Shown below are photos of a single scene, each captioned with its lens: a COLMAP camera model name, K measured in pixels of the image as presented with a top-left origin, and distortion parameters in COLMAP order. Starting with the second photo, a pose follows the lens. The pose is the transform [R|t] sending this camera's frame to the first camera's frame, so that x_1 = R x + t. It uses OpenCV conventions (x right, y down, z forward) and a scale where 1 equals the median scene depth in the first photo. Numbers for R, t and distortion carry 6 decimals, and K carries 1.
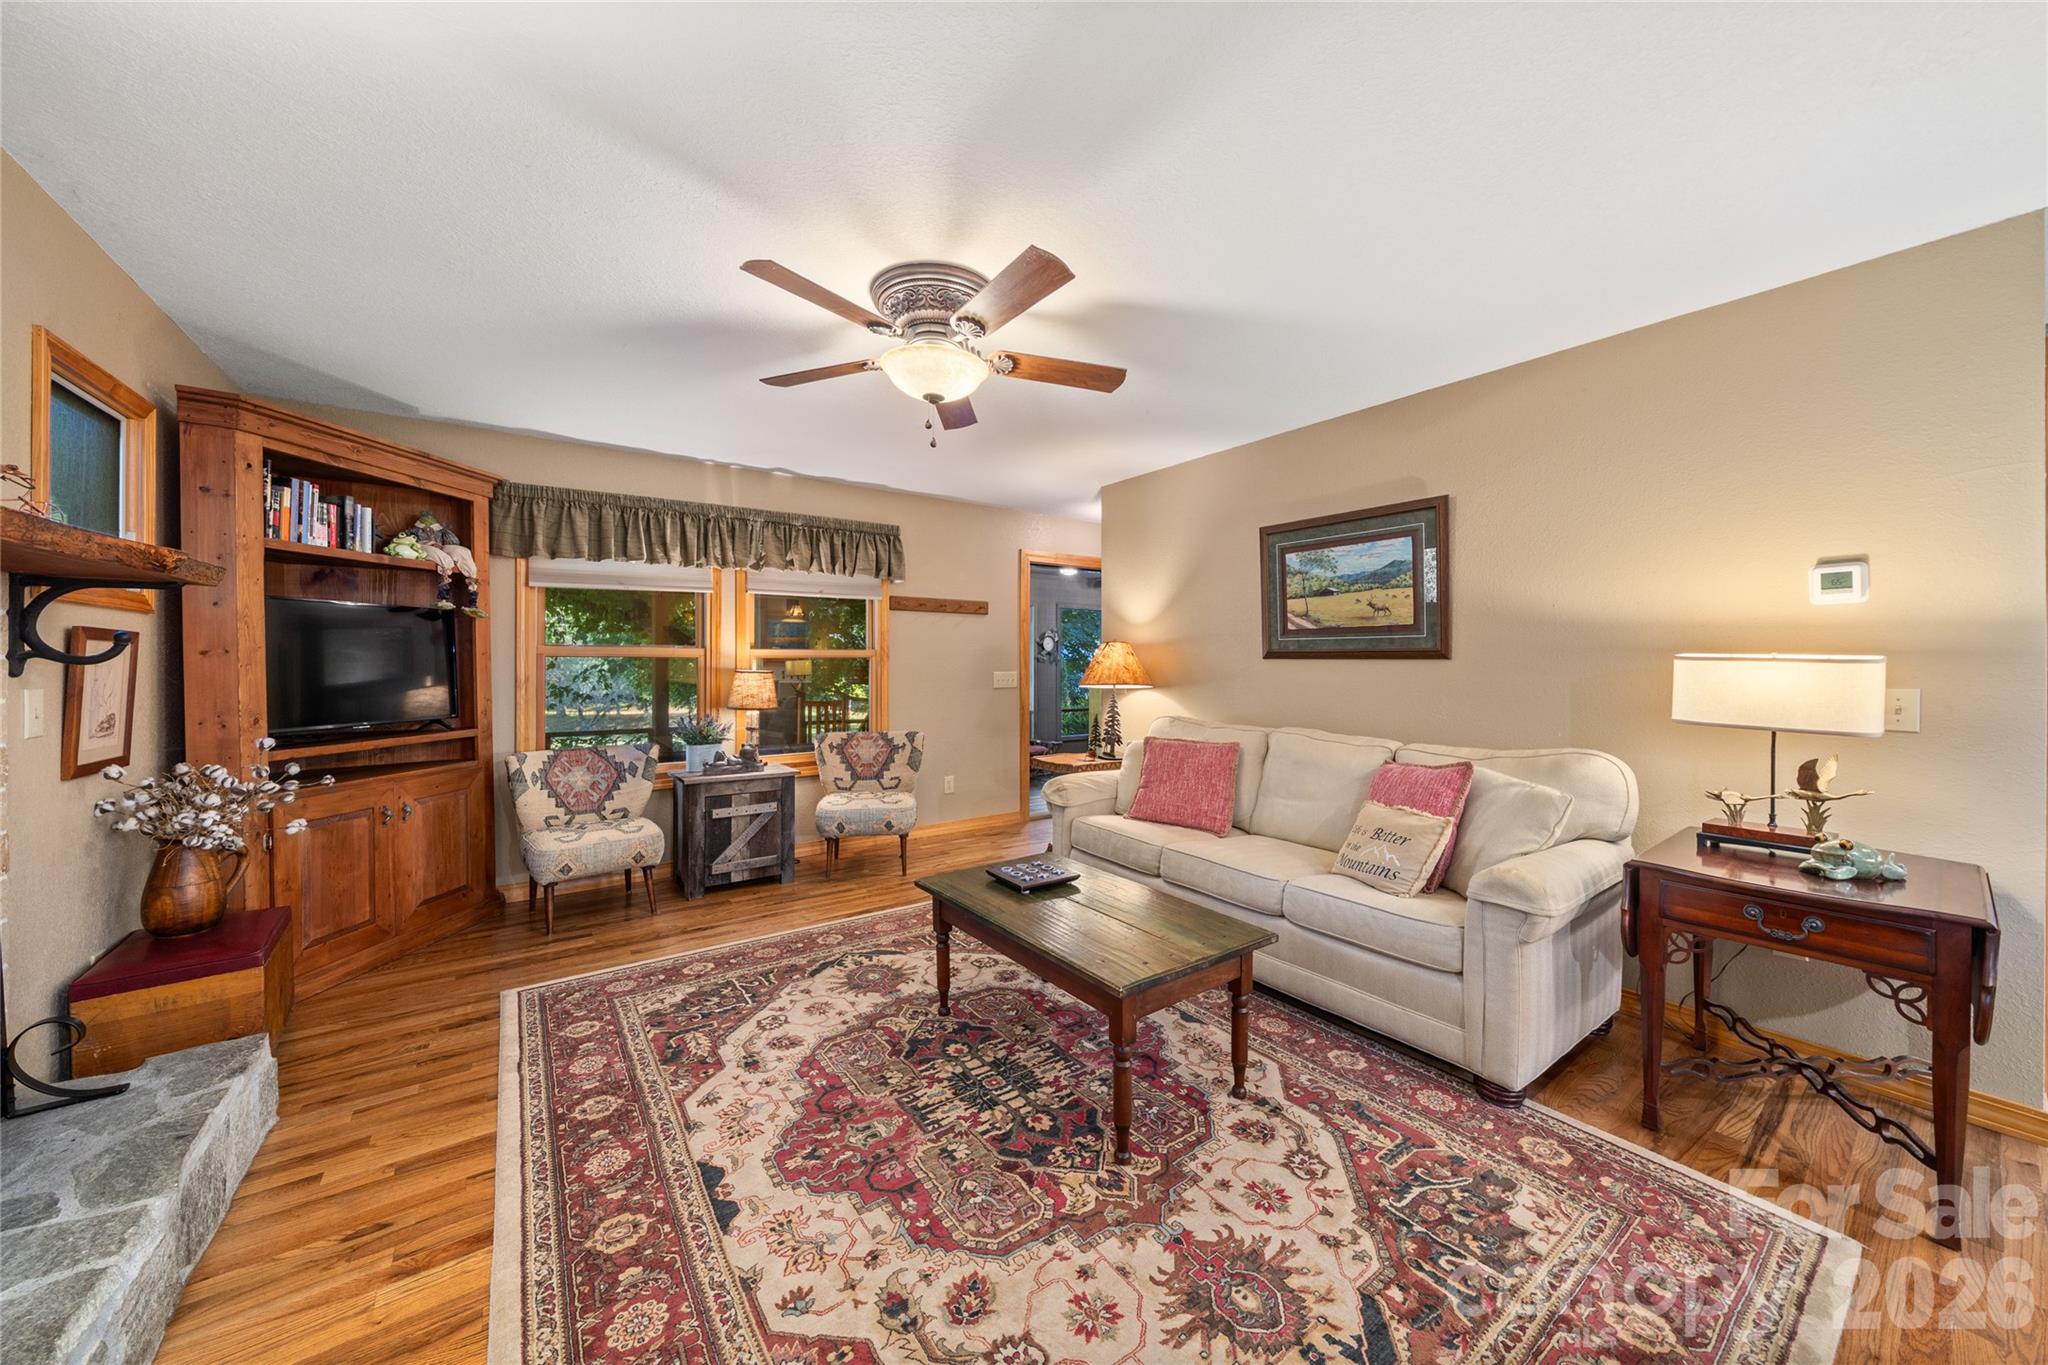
lens RADIAL K [[712.5, 0, 1024.8], [0, 712.5, 663.8], [0, 0, 1]] dist [-0.006503, 0.000212]
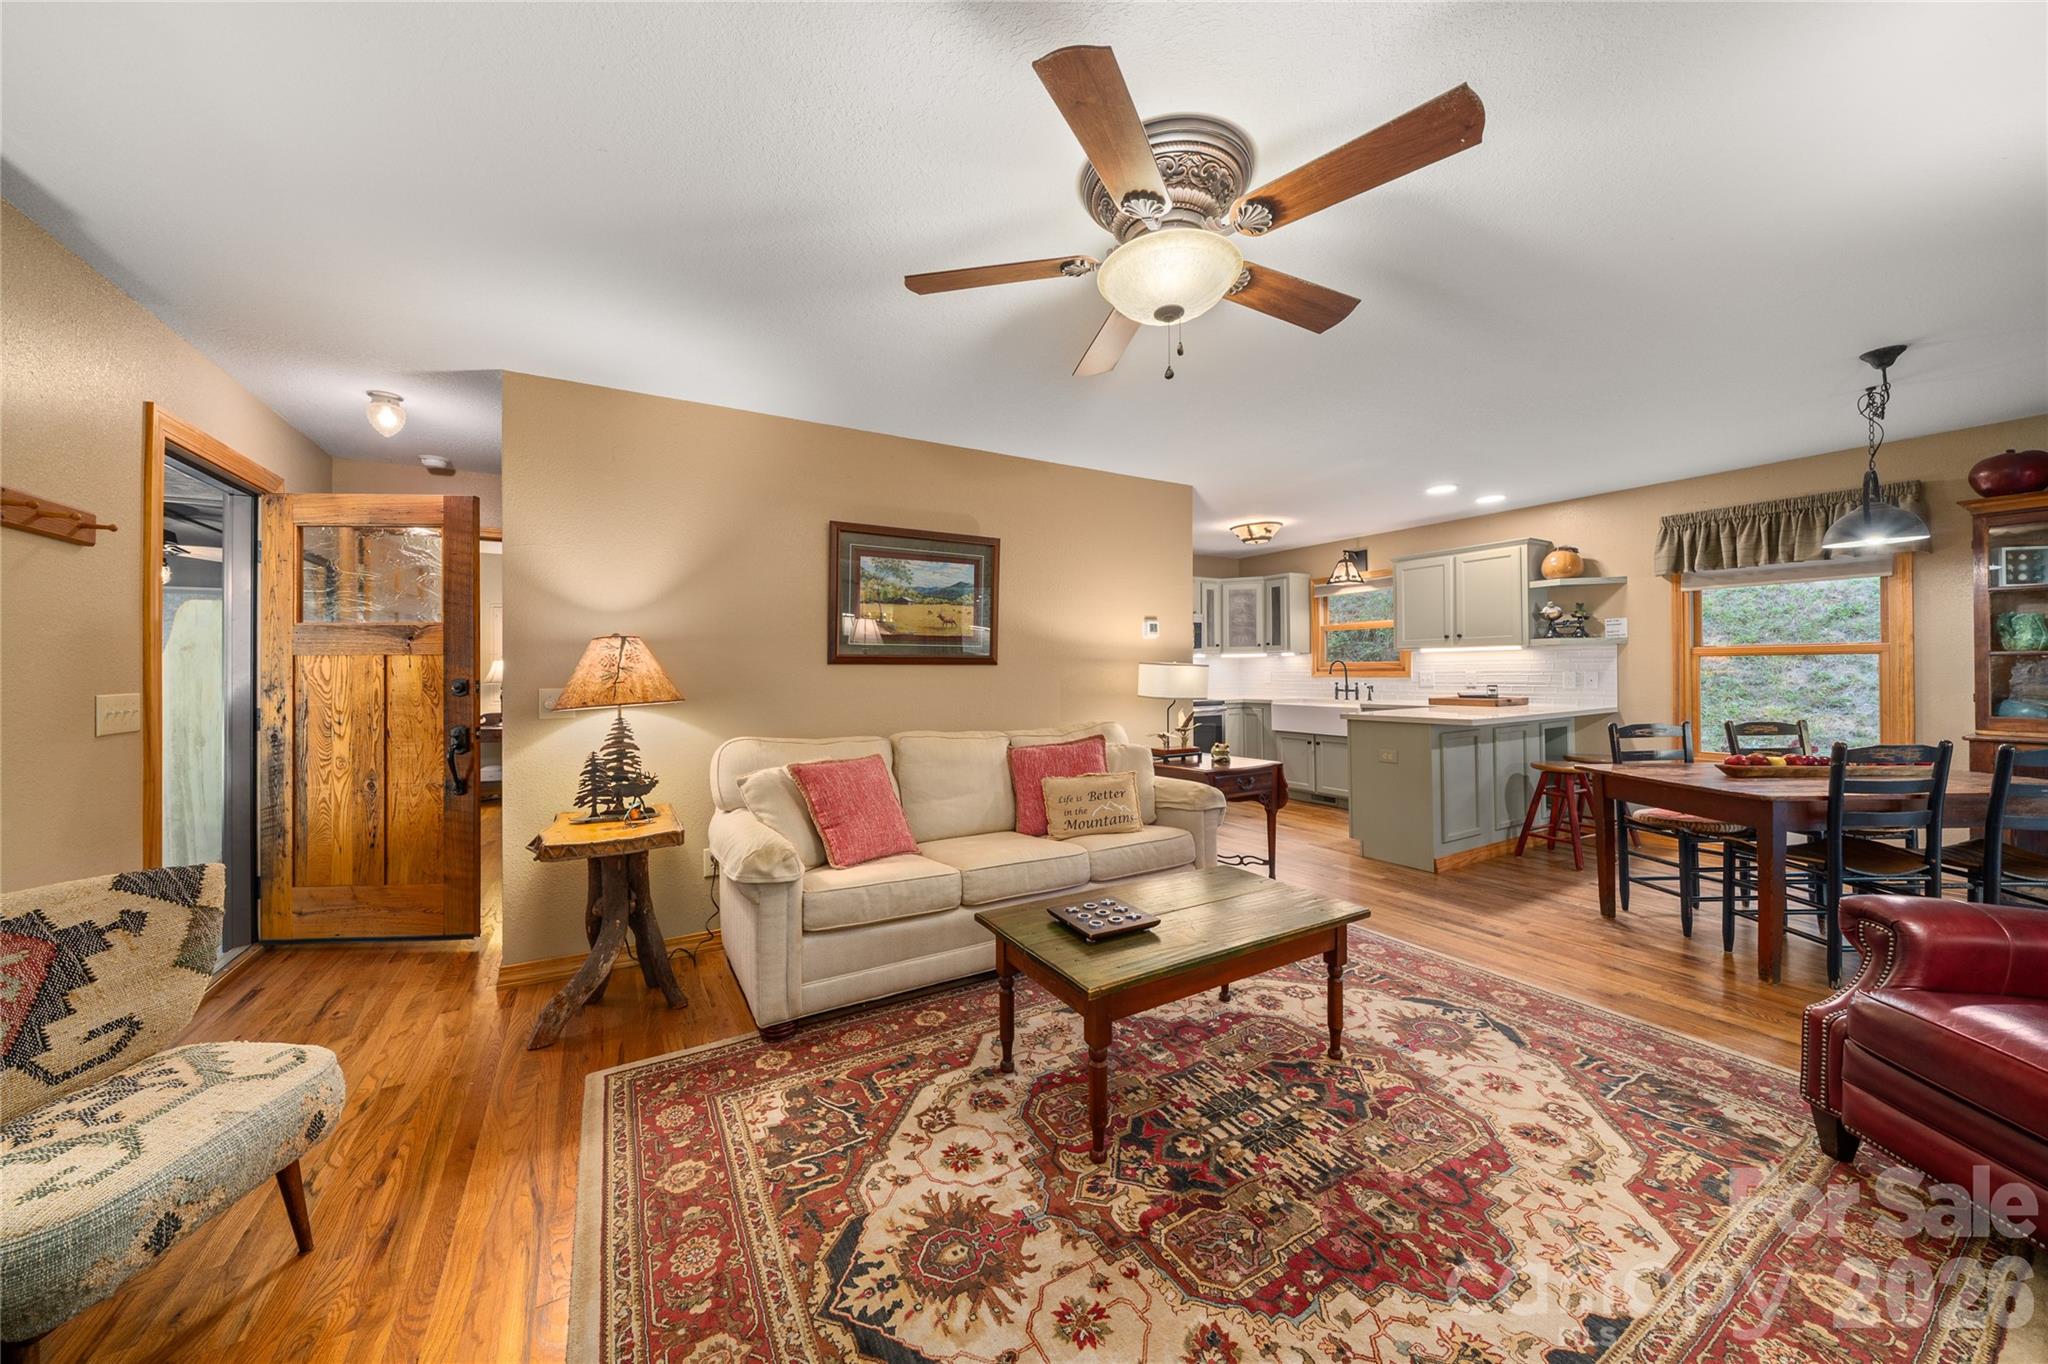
lens RADIAL K [[712.5, 0, 1014.3], [0, 712.5, 662.8], [0, 0, 1]] dist [-0.006503, 0.000212]
pose [[0.097903, 0.008636, 0.995158, -0.830562], [0.006925, 0.999932, -0.009358, 0.002781], [-0.995172, 0.007808, 0.097837, 1.010444]]
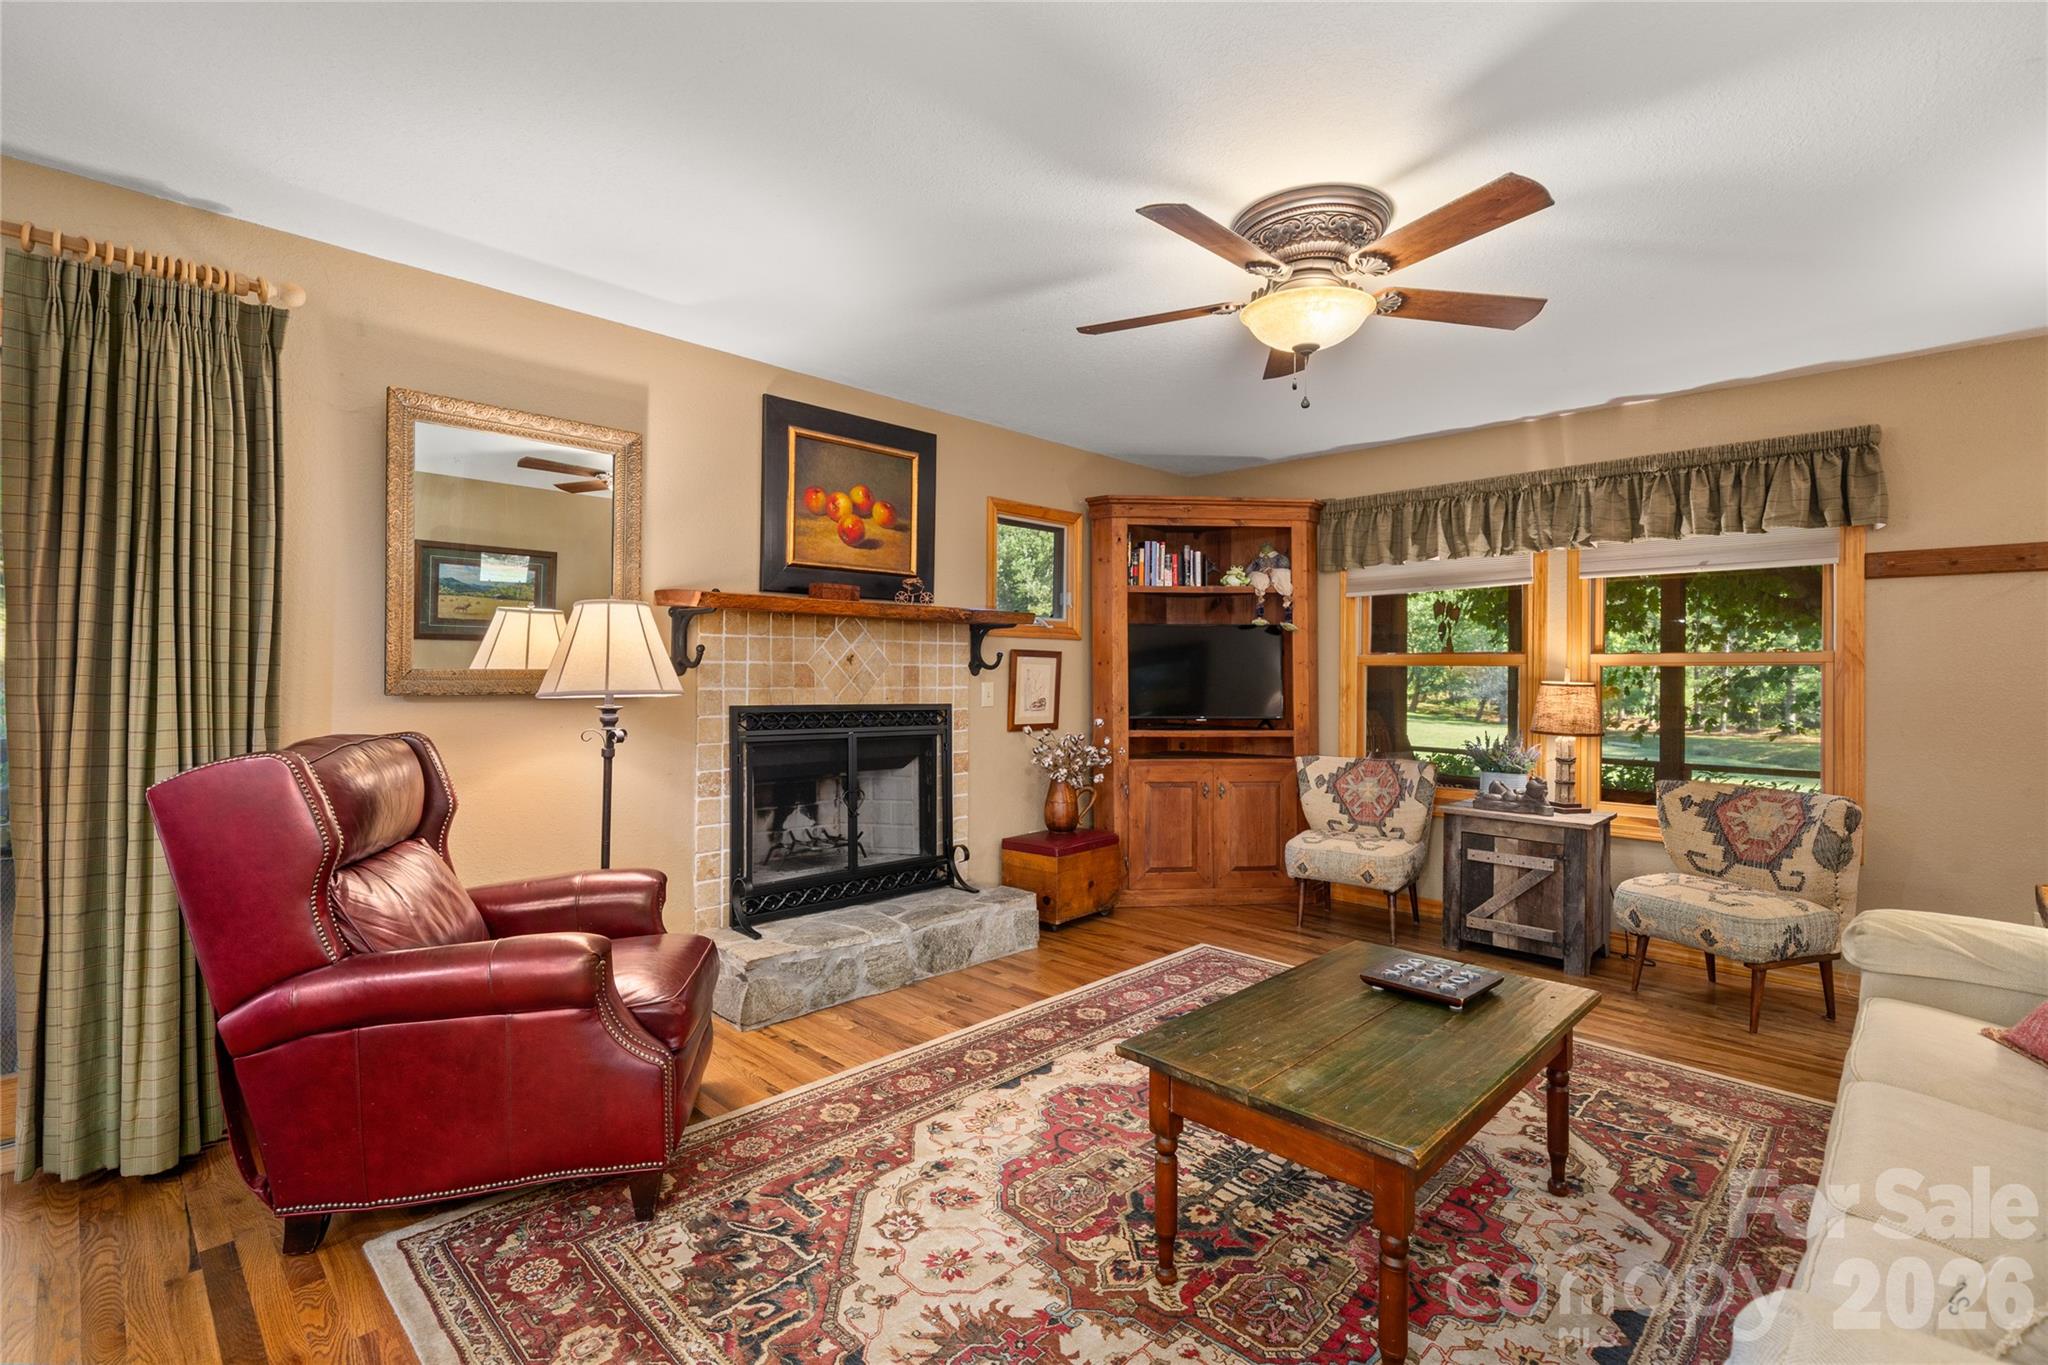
lens RADIAL K [[925.1, 0, 1021.0], [0, 925.1, 669.4], [0, 0, 1]] dist [-0.001726, 0.001199]
pose [[0.170888, -0.001782, -0.985289, 0.807593], [-0.007745, 0.999965, -0.003152, 0.005098], [0.985260, 0.008170, 0.170868, 0.456583]]
